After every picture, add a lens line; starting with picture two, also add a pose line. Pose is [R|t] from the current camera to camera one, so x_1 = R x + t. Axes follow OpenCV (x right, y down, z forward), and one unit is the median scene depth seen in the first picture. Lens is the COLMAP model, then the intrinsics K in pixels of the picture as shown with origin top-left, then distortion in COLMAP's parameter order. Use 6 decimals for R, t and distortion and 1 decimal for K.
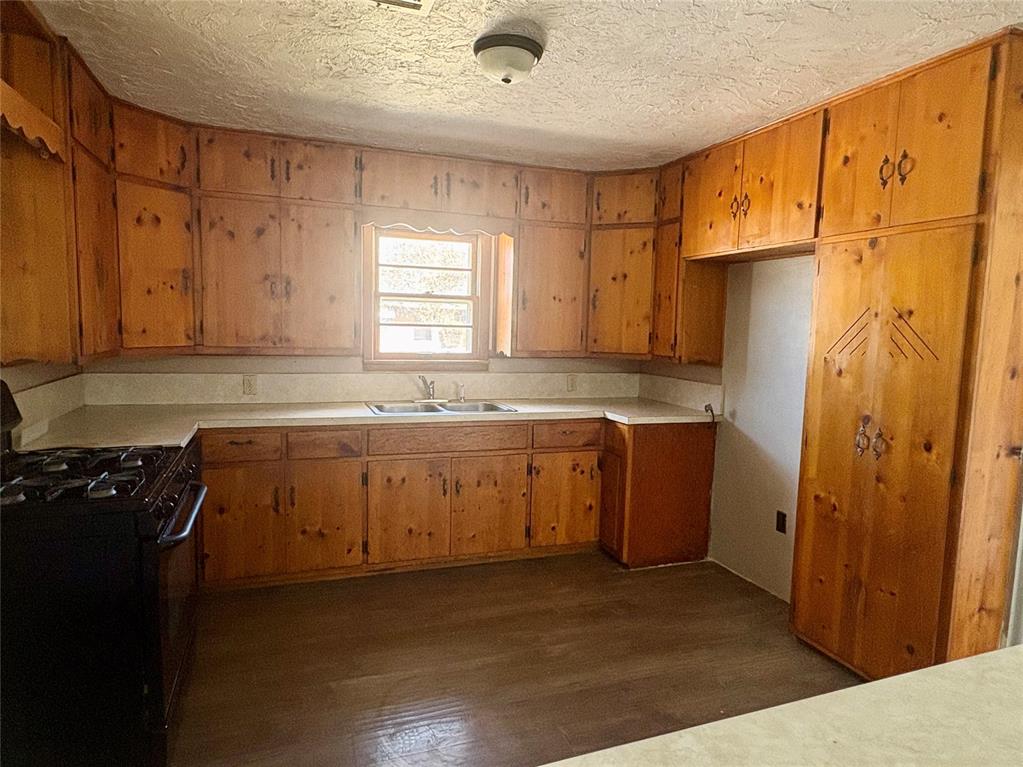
lens RADIAL K [[632.2, 0, 512.6], [0, 632.2, 376.2], [0, 0, 1]] dist [-0.004010, 0.002070]
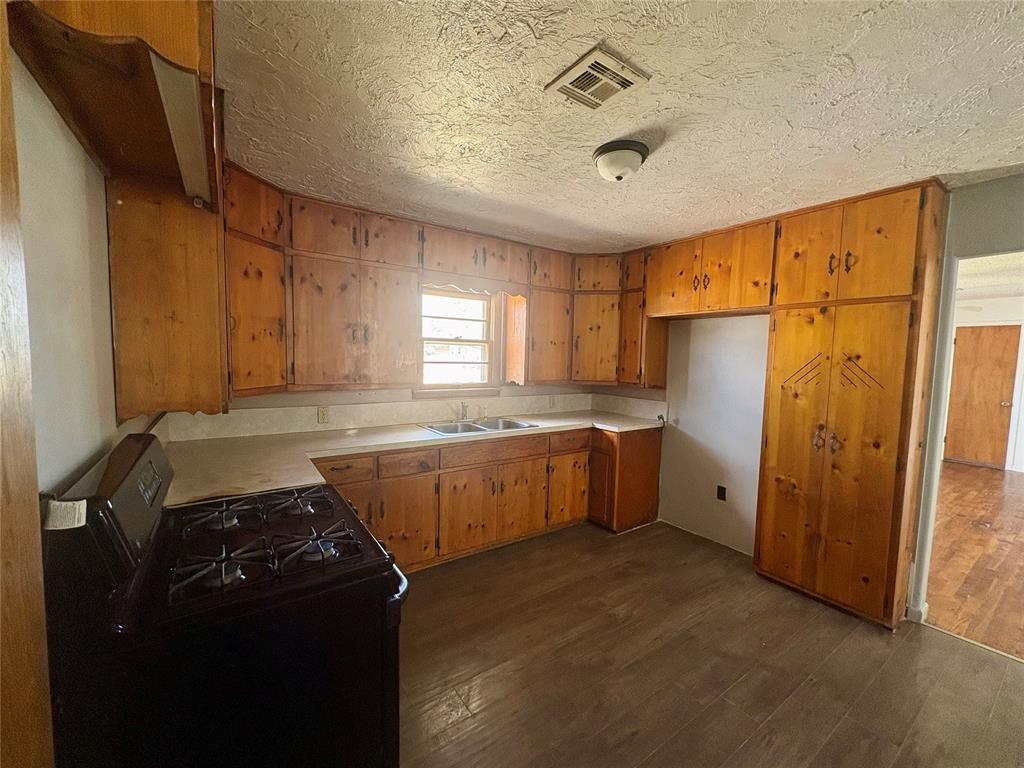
lens RADIAL K [[412.1, 0, 513.2], [0, 412.1, 377.9], [0, 0, 1]] dist [-0.002604, -0.000376]
pose [[0.966841, -0.019173, 0.254657, -0.291674], [0.024917, 0.999502, -0.019351, -0.035327], [-0.254160, 0.025055, 0.966838, 0.173297]]
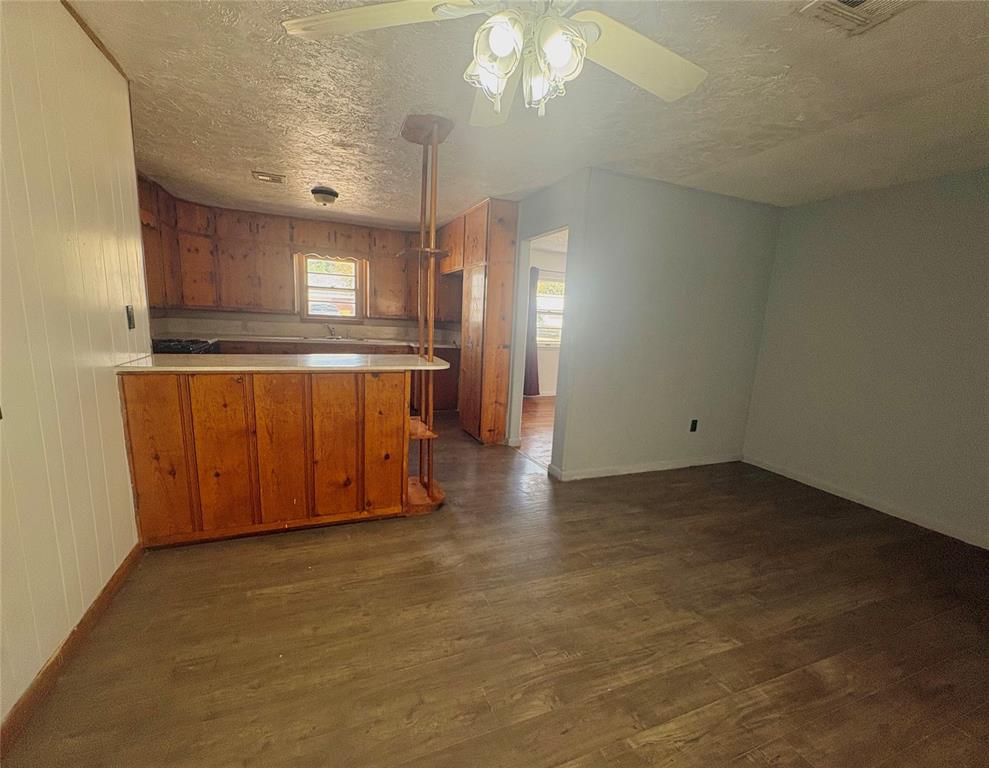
lens RADIAL K [[440.9, 0, 492.9], [0, 440.9, 392.1], [0, 0, 1]] dist [0.003630, 0.000271]
pose [[0.998886, 0.018060, 0.043595, 0.422078], [-0.021758, 0.996067, 0.085893, 0.100060], [-0.041872, -0.086746, 0.995350, -0.647332]]
